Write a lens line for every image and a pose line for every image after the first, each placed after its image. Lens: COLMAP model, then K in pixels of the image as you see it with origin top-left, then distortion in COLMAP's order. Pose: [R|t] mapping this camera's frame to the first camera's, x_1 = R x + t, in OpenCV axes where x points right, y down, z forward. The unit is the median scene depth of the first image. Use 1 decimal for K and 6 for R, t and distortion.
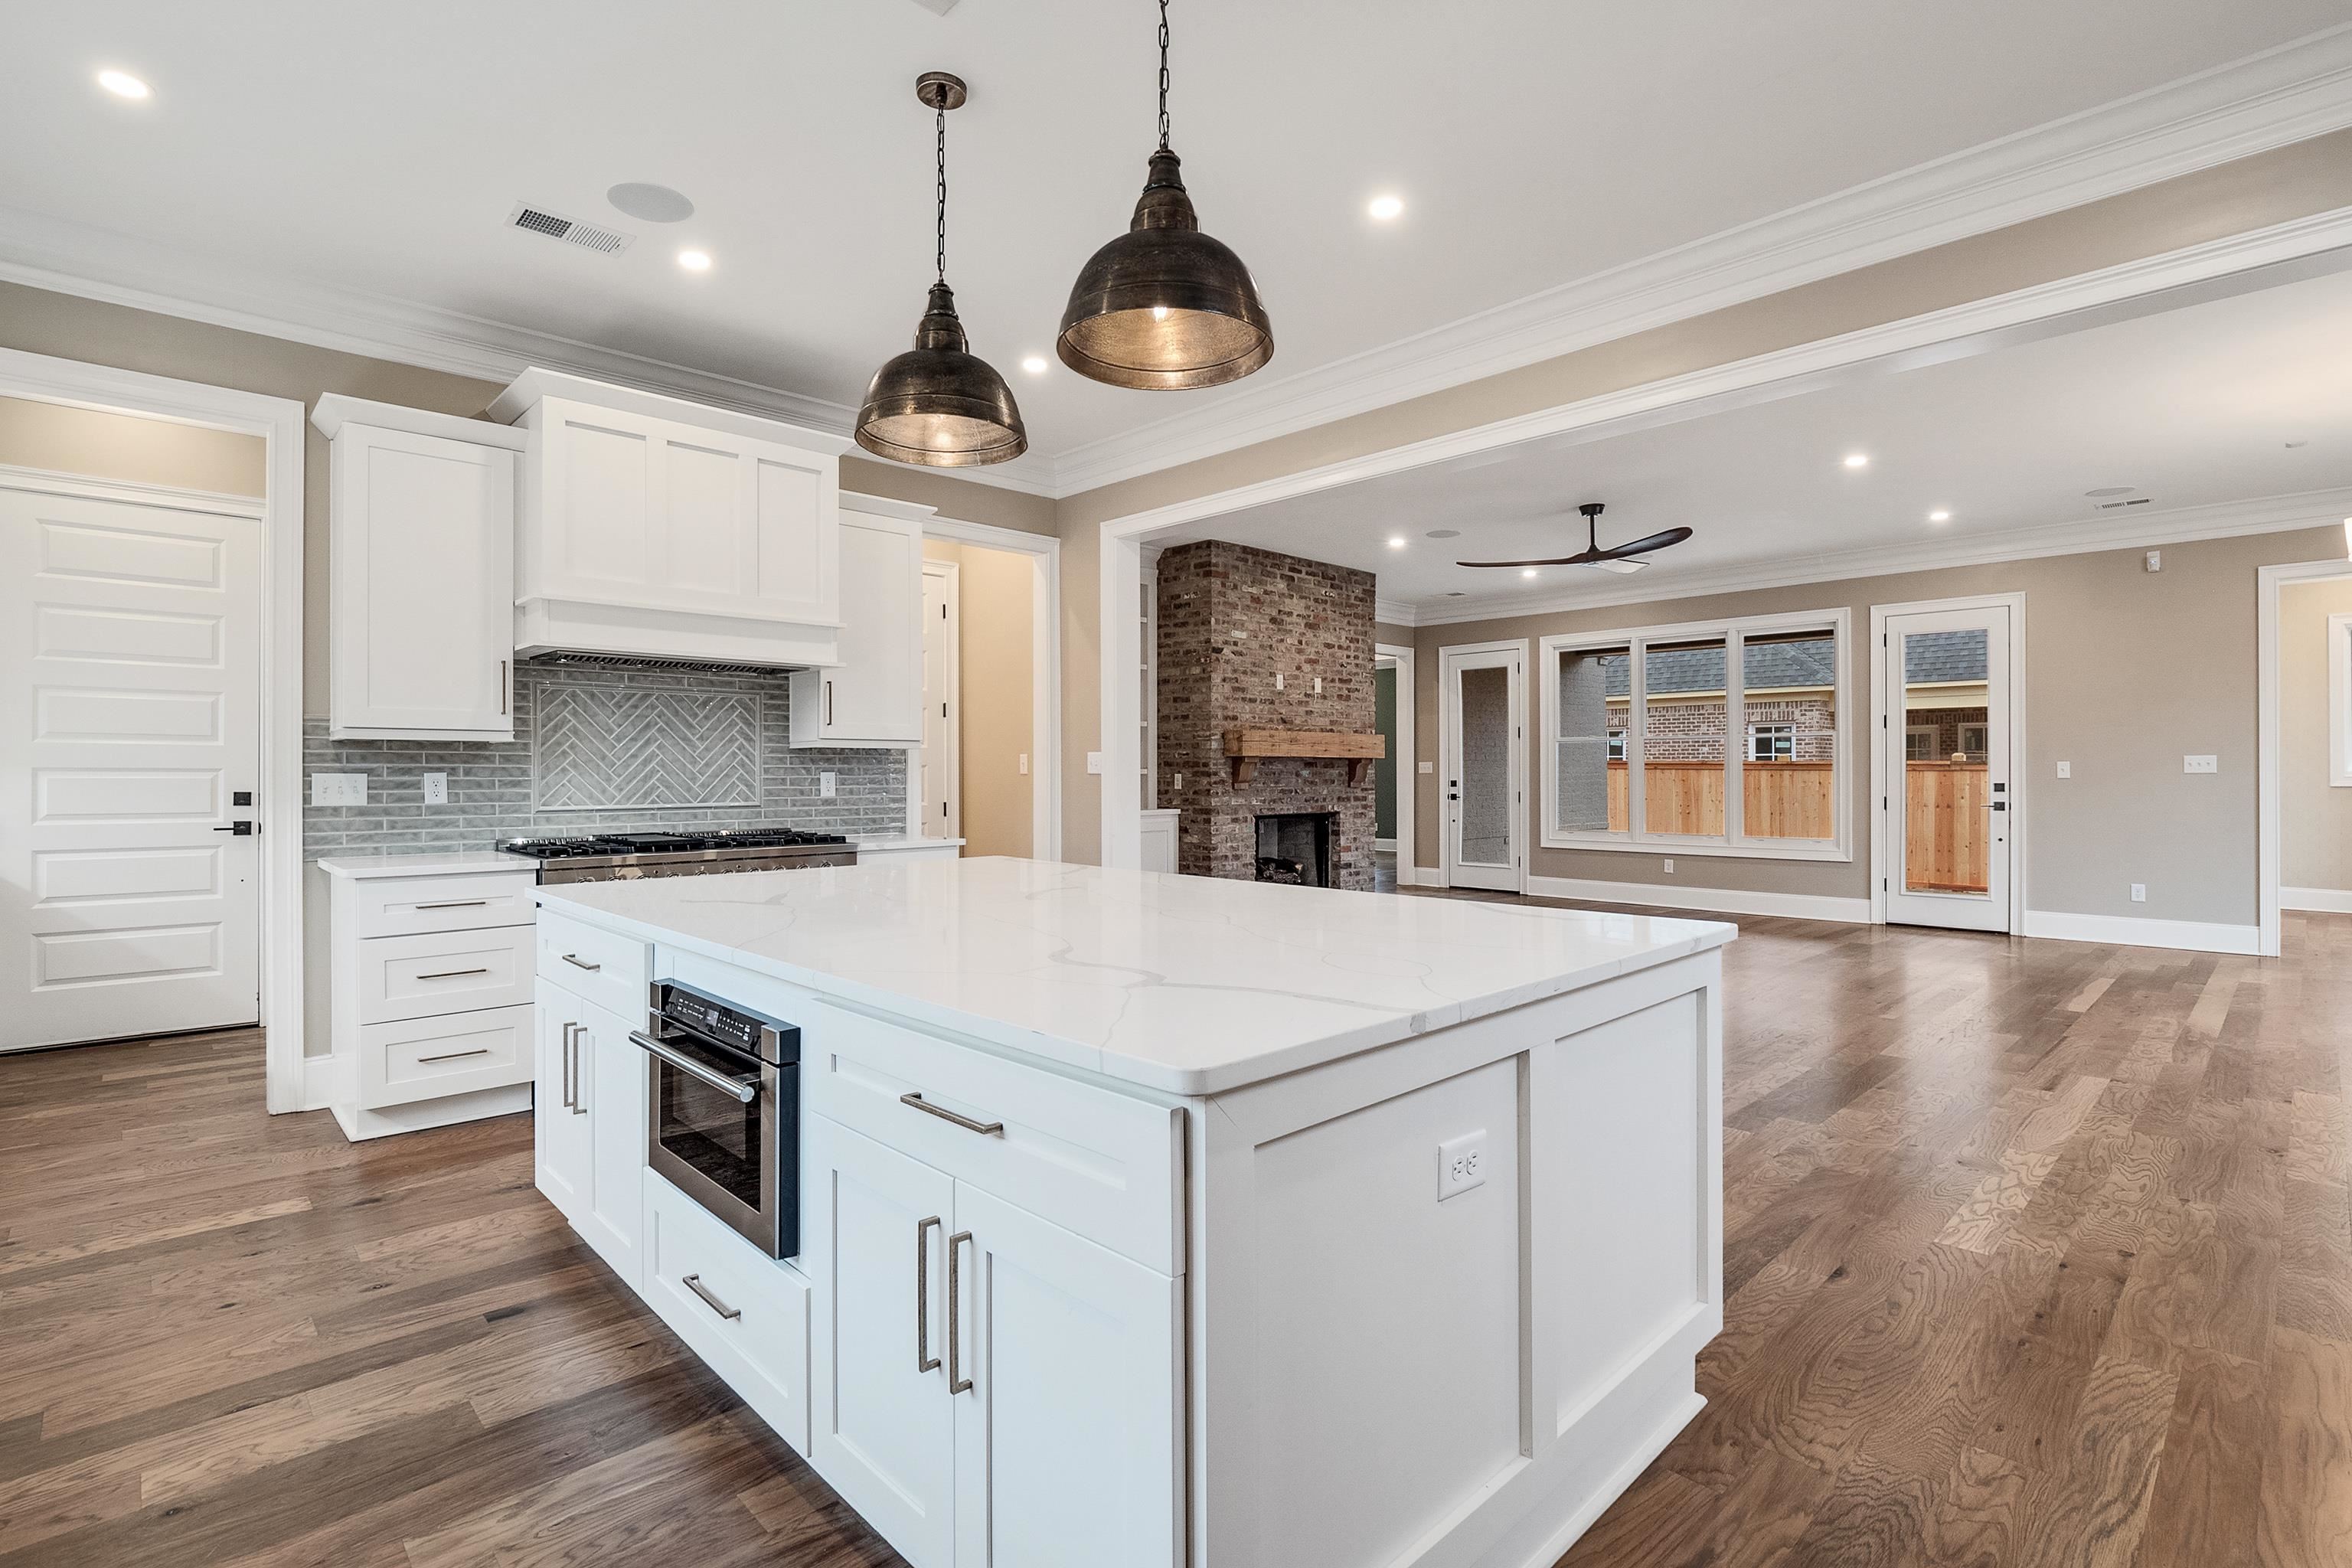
lens RADIAL K [[1107.3, 0, 1166.3], [0, 1107.3, 778.7], [0, 0, 1]] dist [-0.016770, -0.000759]
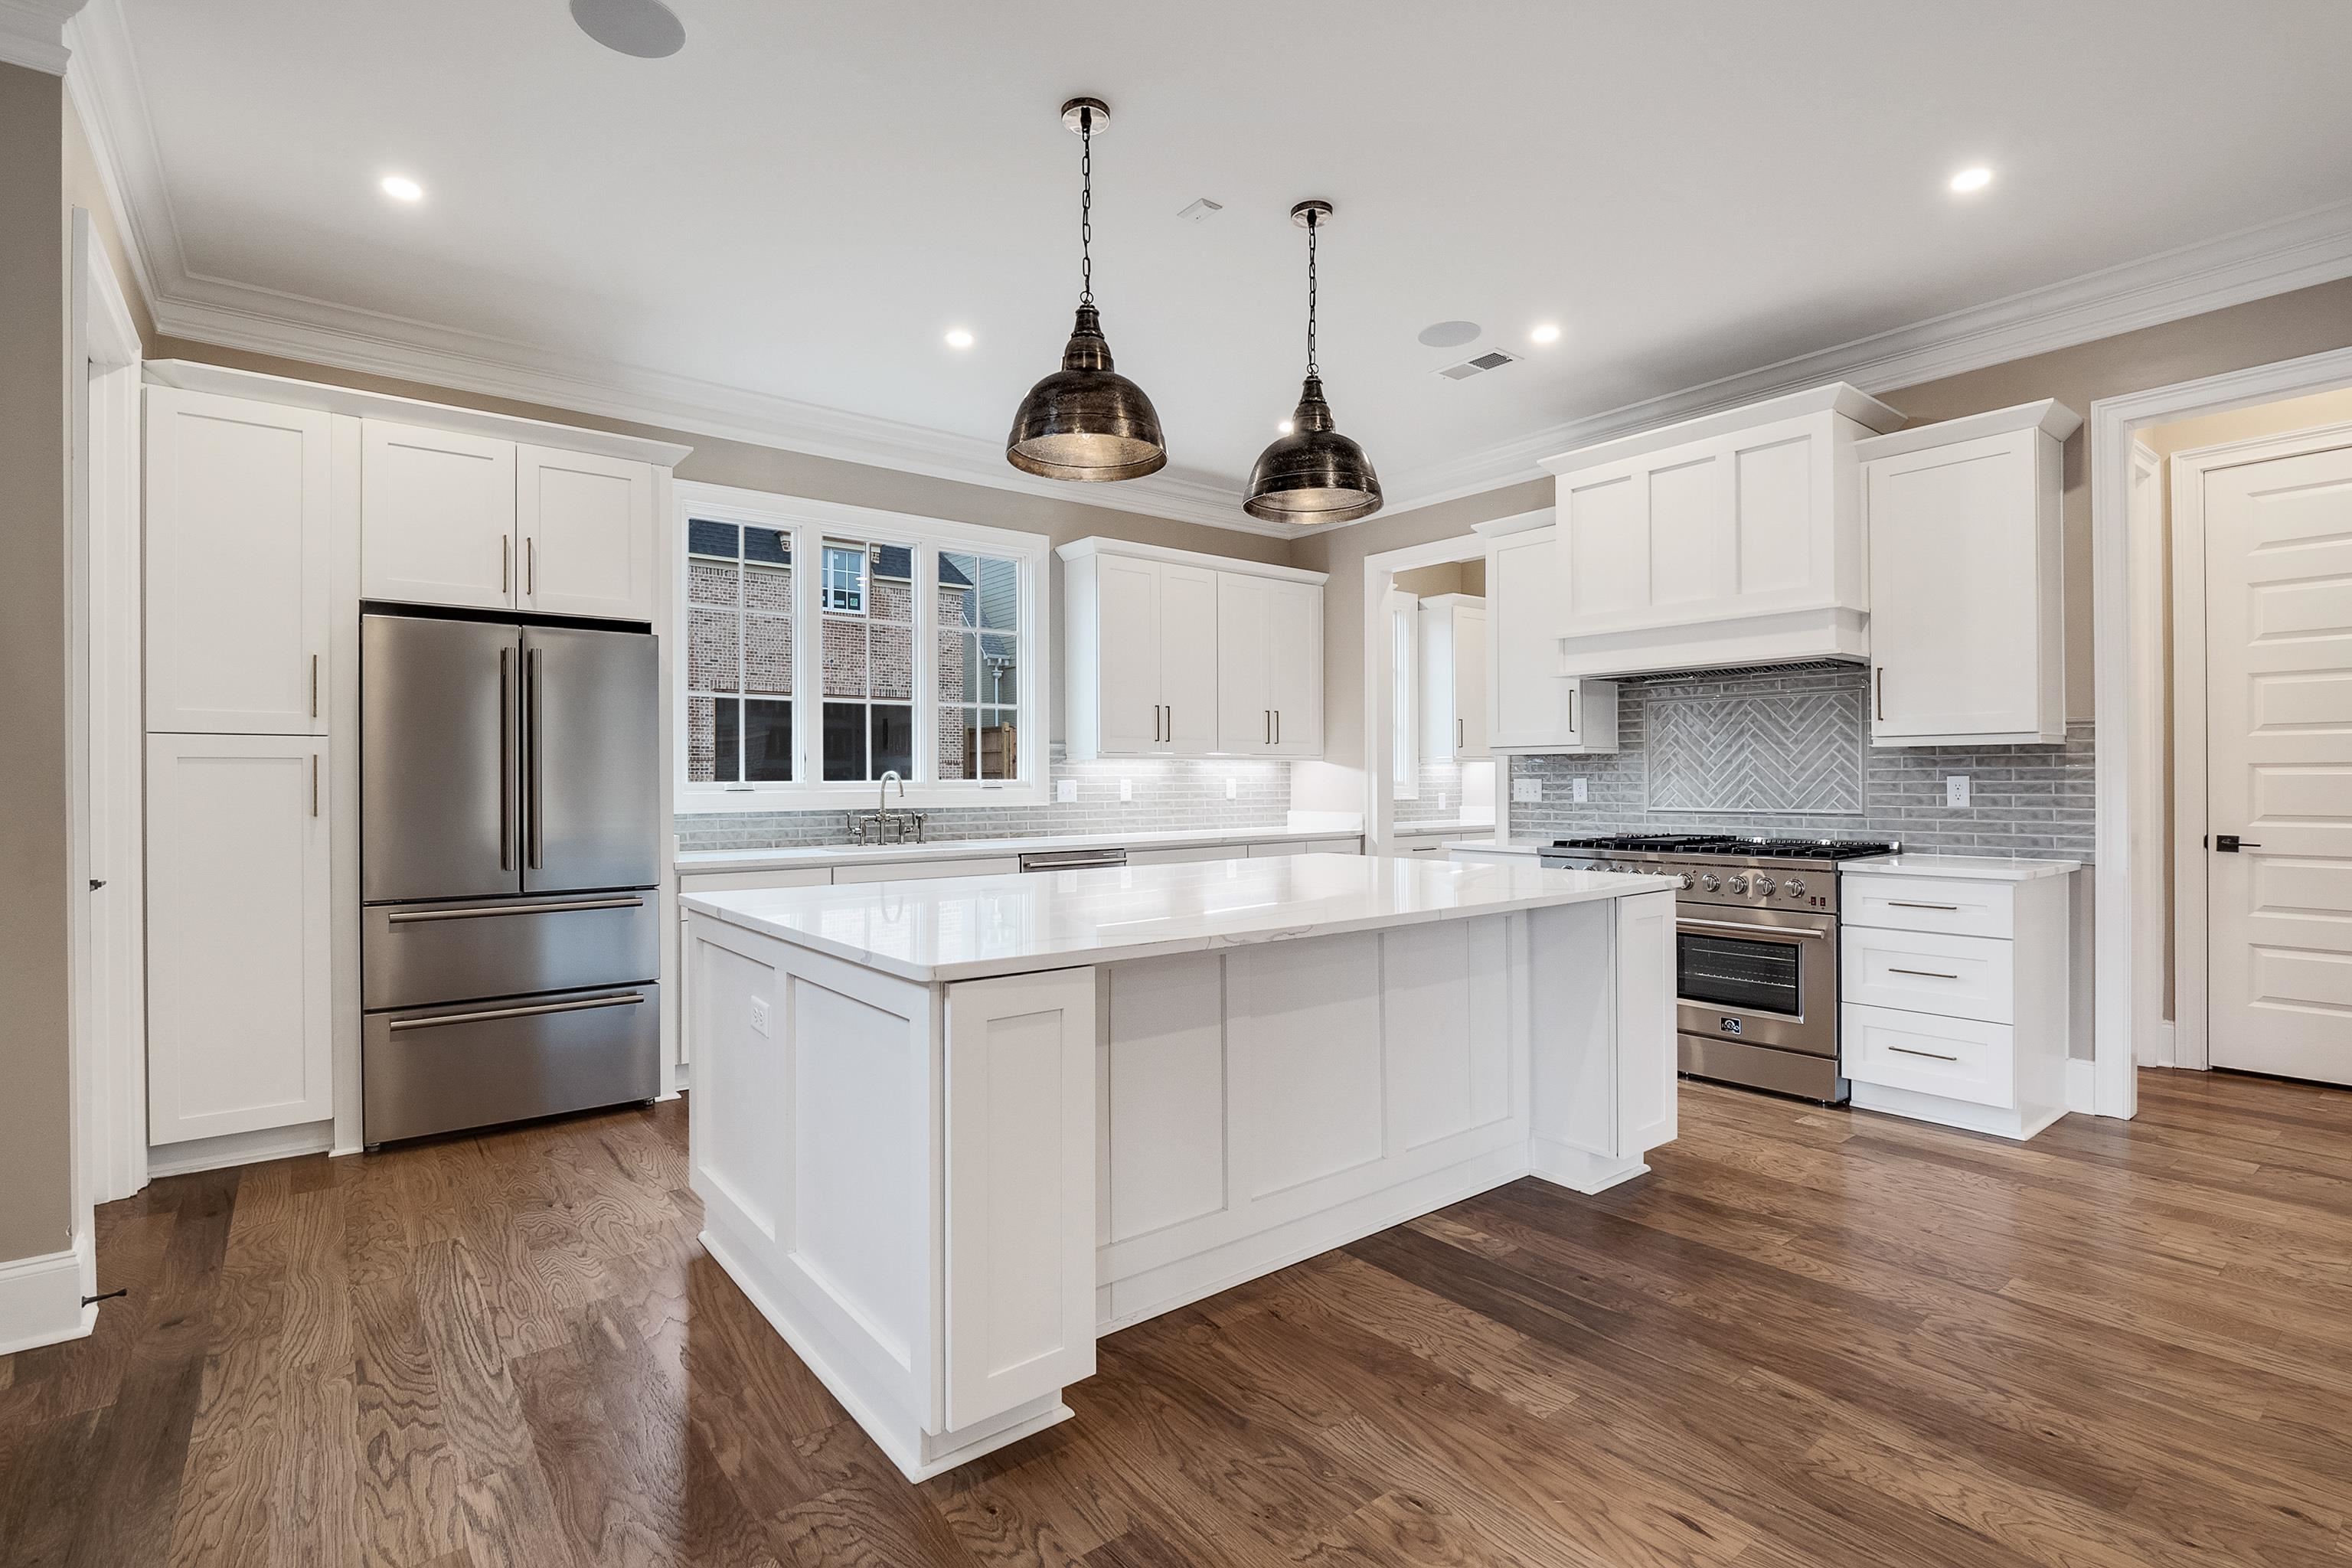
lens RADIAL K [[1107.3, 0, 1166.3], [0, 1107.3, 778.7], [0, 0, 1]] dist [-0.016770, -0.000759]
pose [[-0.102544, 0.000725, -0.994728, 0.328534], [-0.001398, 0.999999, 0.000873, -0.002408], [0.994728, 0.001481, -0.102543, 0.311532]]
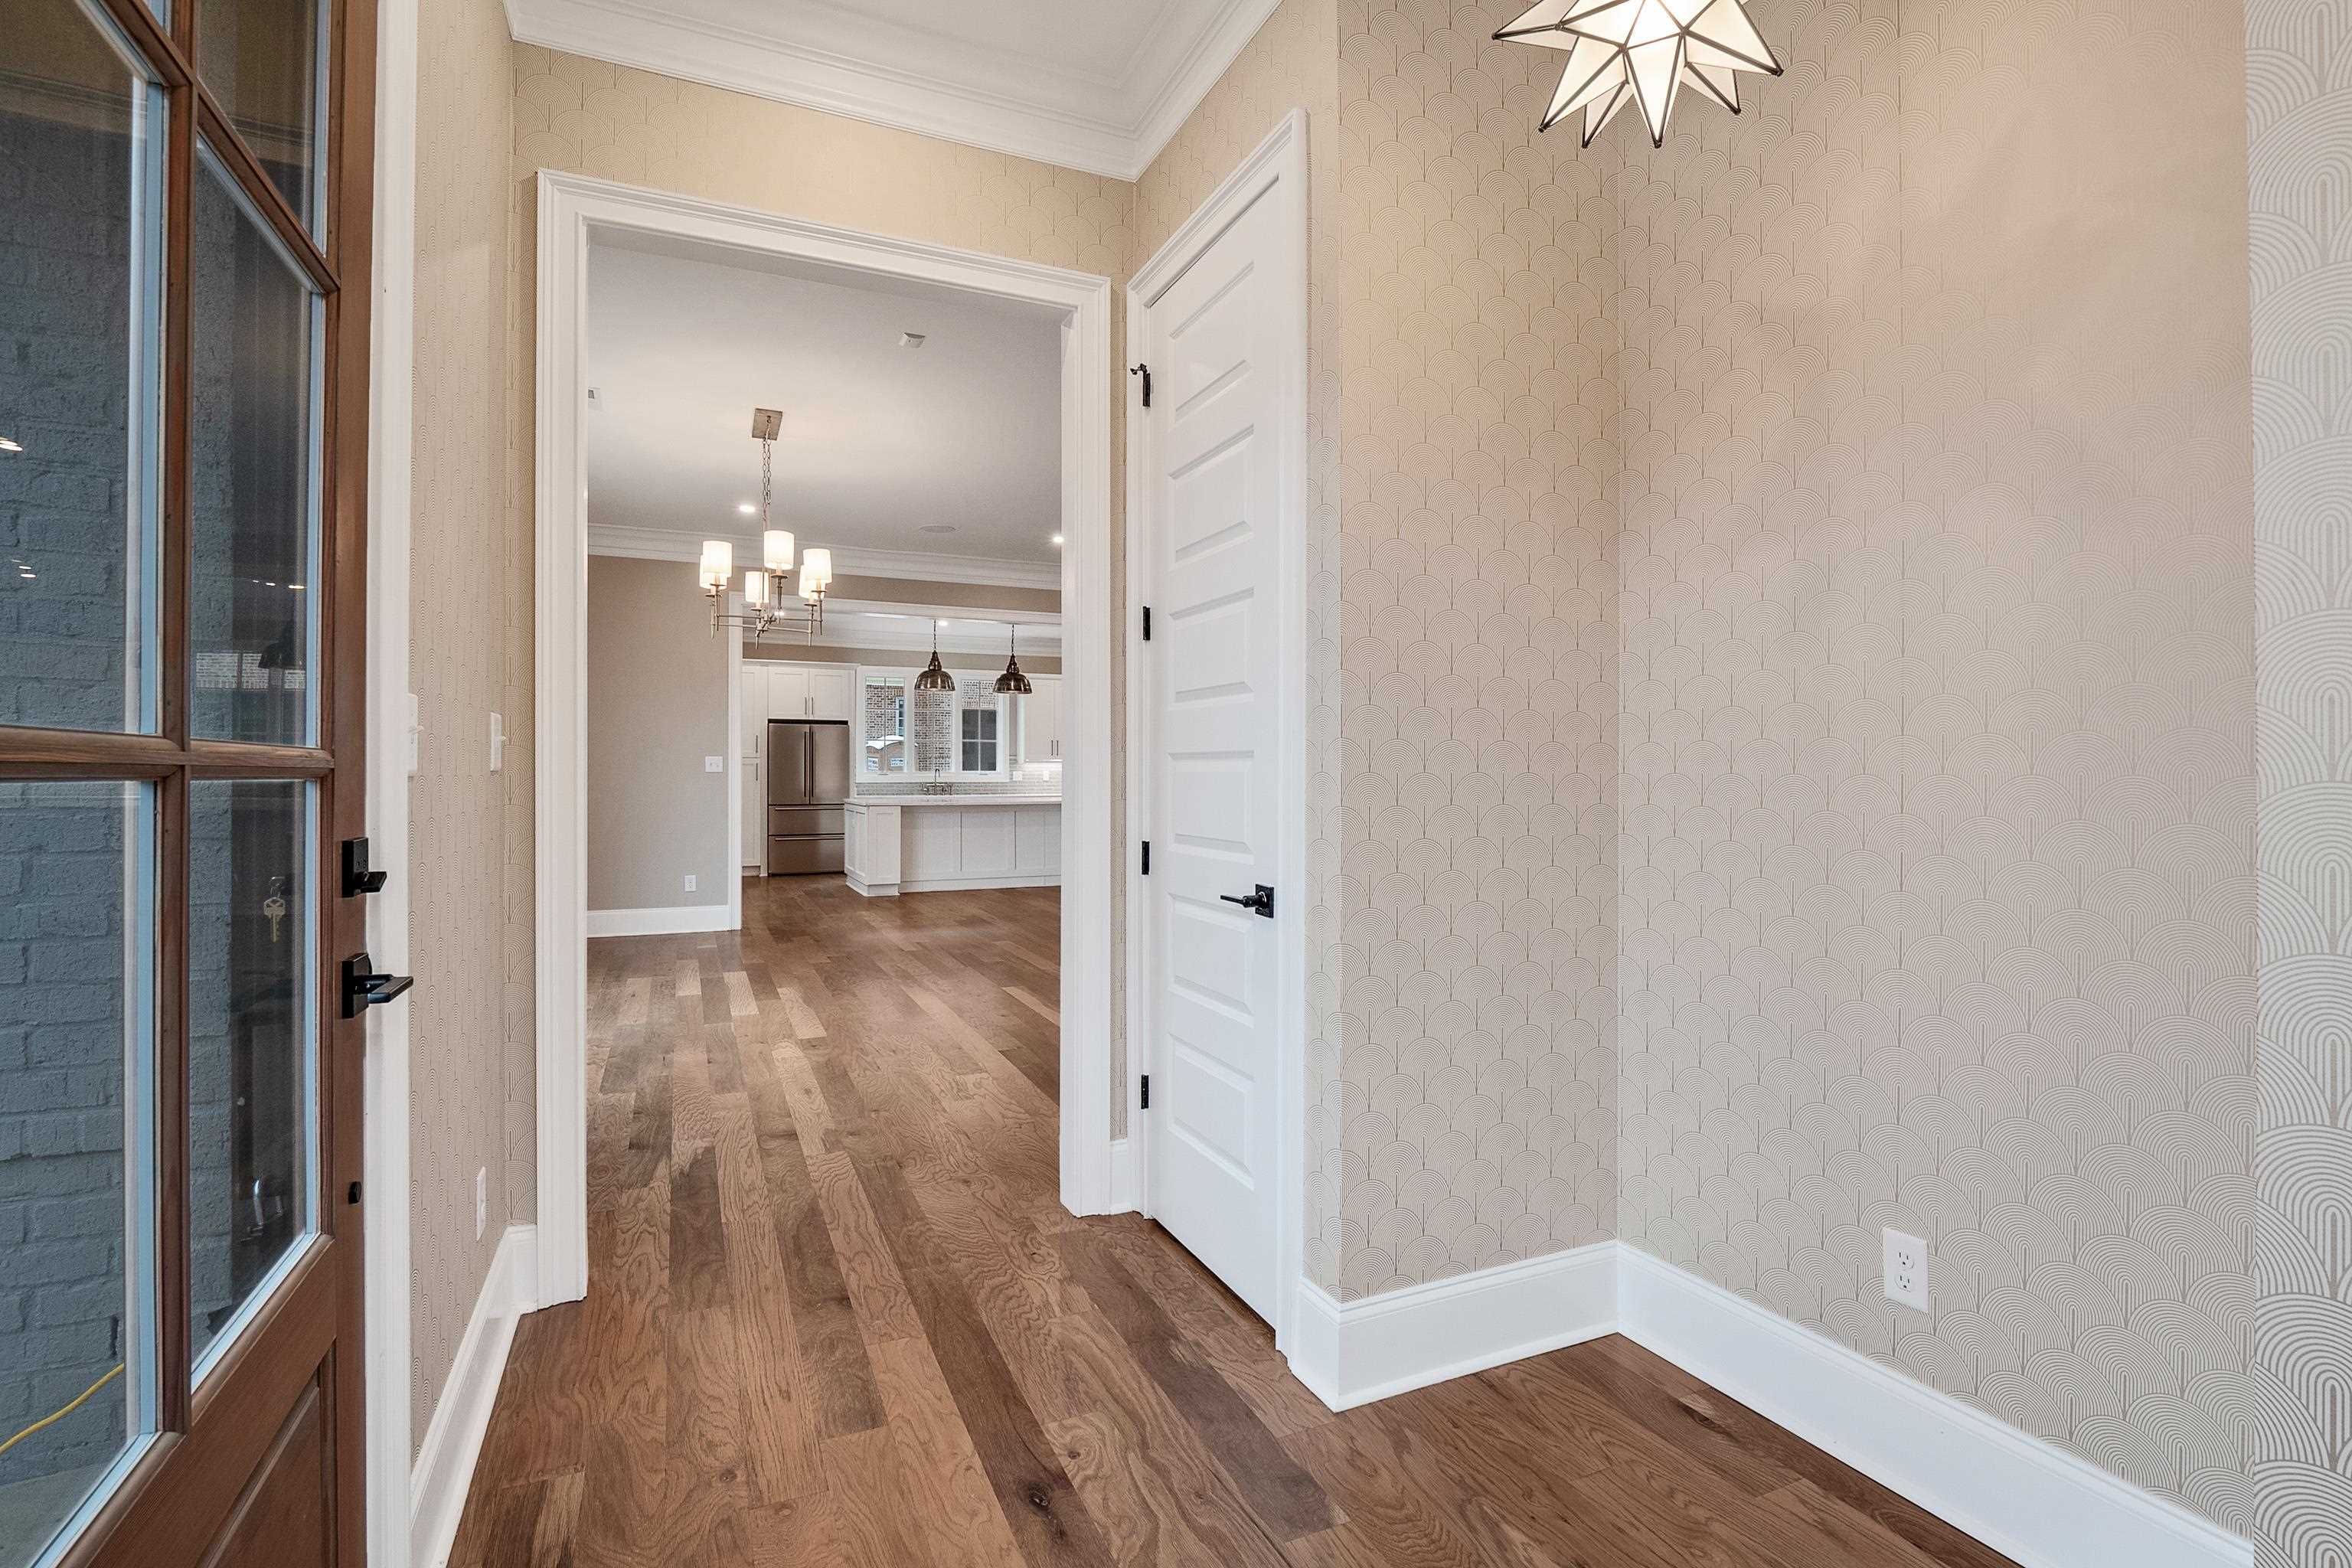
lens RADIAL K [[1119.3, 0, 1178.0], [0, 1119.3, 771.7], [0, 0, 1]] dist [-0.014886, -0.000666]
pose [[-0.338400, 0.000603, -0.941002, 1.158697], [-0.004590, 0.999987, 0.002292, -0.005393], [0.940991, 0.005095, -0.338393, 0.980380]]
